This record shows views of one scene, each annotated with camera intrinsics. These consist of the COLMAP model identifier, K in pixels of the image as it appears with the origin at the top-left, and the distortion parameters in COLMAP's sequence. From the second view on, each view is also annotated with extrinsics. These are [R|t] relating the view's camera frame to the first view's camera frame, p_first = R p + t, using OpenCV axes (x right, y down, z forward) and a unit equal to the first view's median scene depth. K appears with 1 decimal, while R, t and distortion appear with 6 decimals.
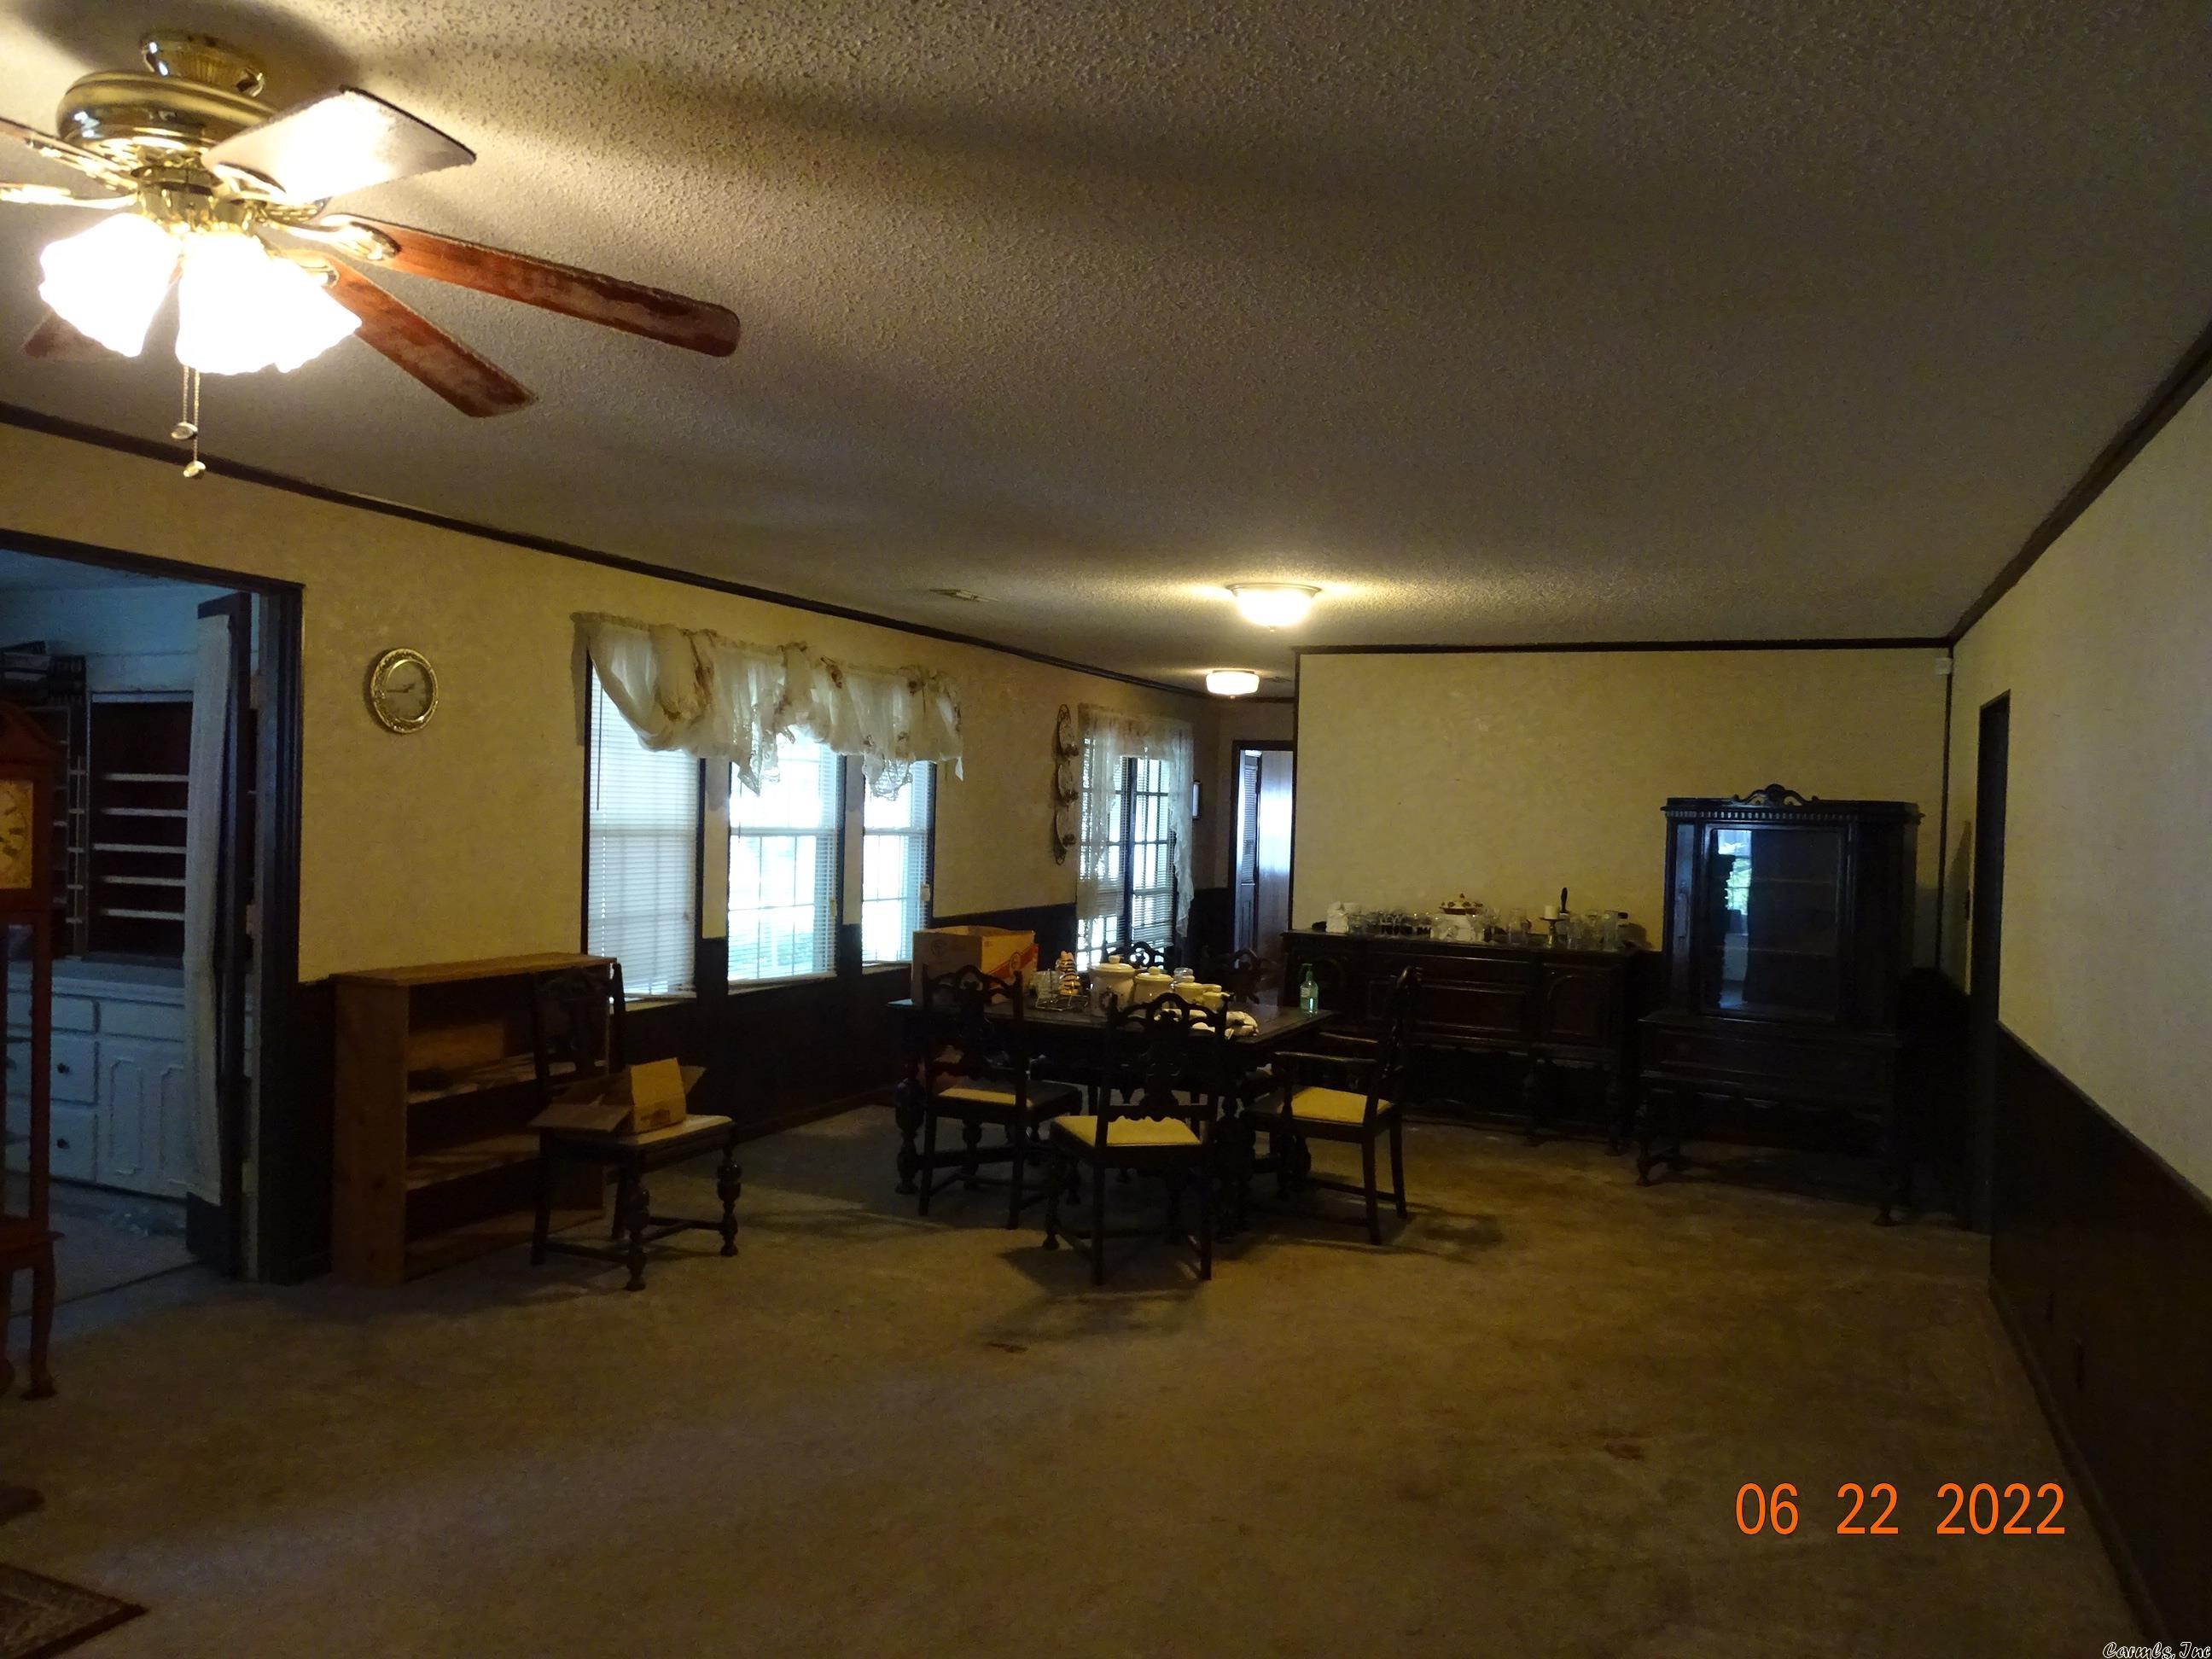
lens RADIAL K [[1562.9, 0, 1111.8], [0, 1562.9, 829.3], [0, 0, 1]] dist [-0.002389, 0.003010]
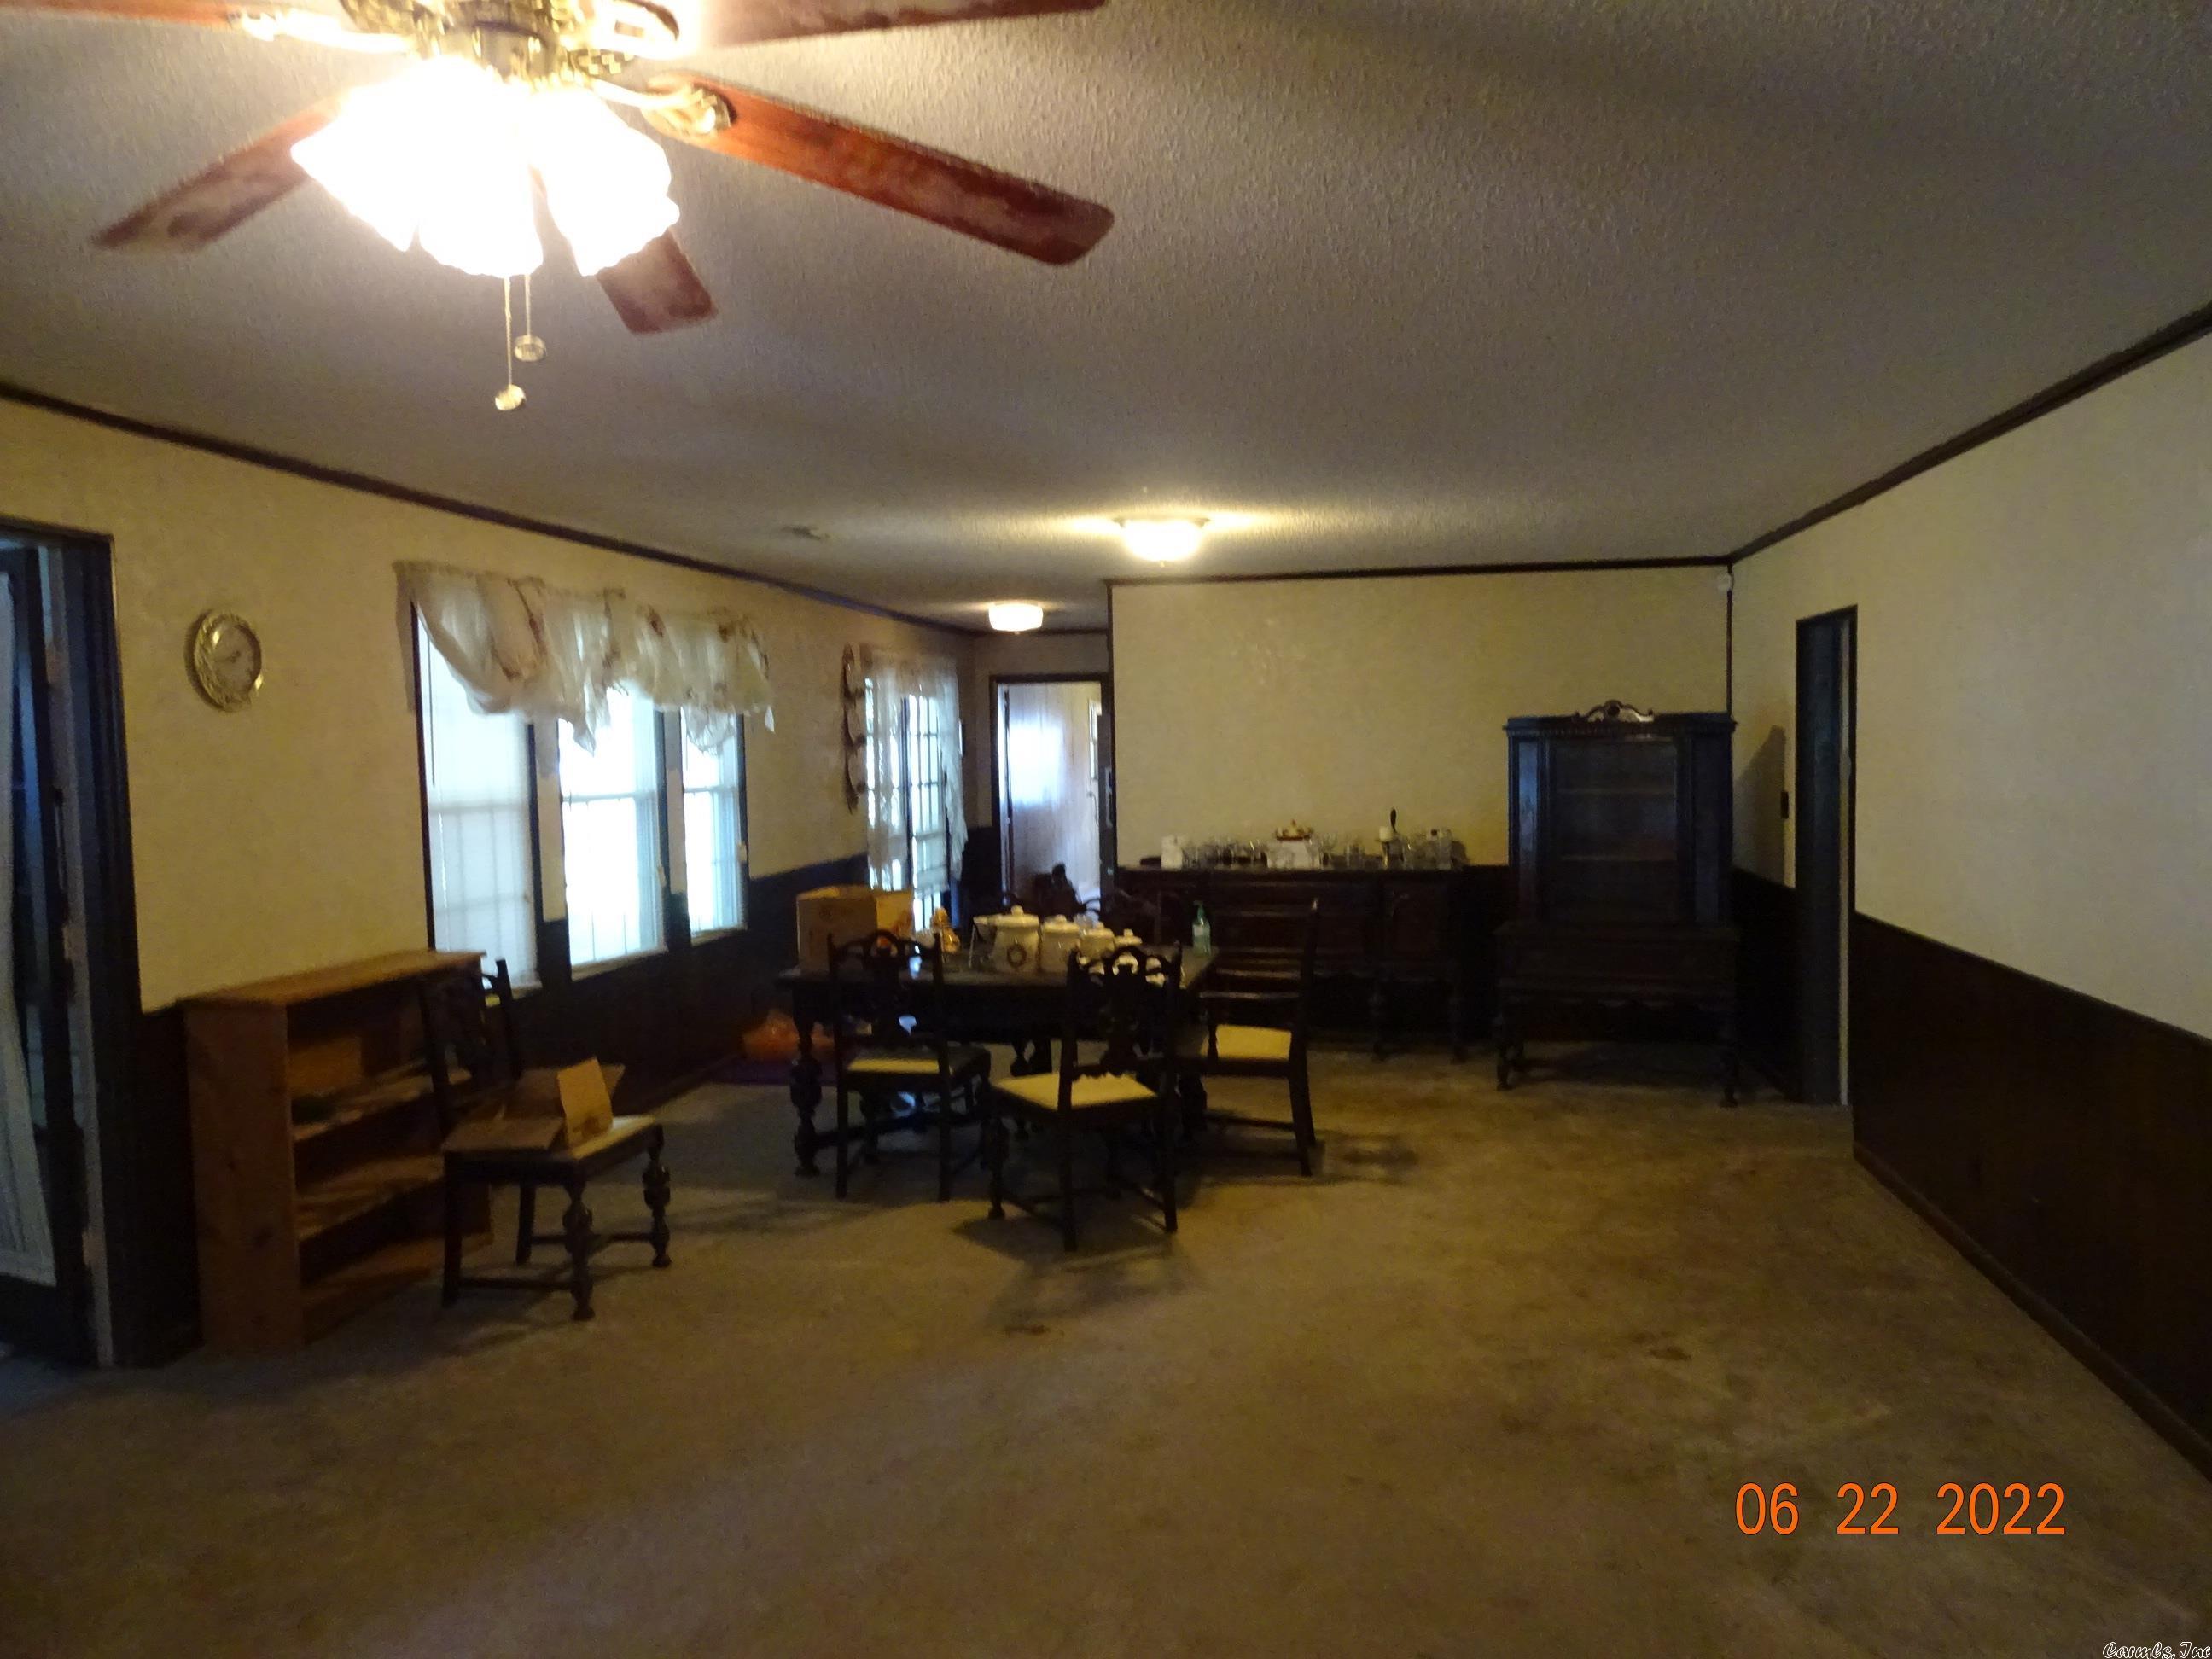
lens RADIAL K [[1562.9, 0, 1110.1], [0, 1562.9, 824.1], [0, 0, 1]] dist [-0.002389, 0.003010]
pose [[0.973187, -0.059137, 0.222281, -0.178652], [0.049934, 0.997655, 0.046805, -0.014805], [-0.224528, -0.034451, 0.973858, 0.061698]]
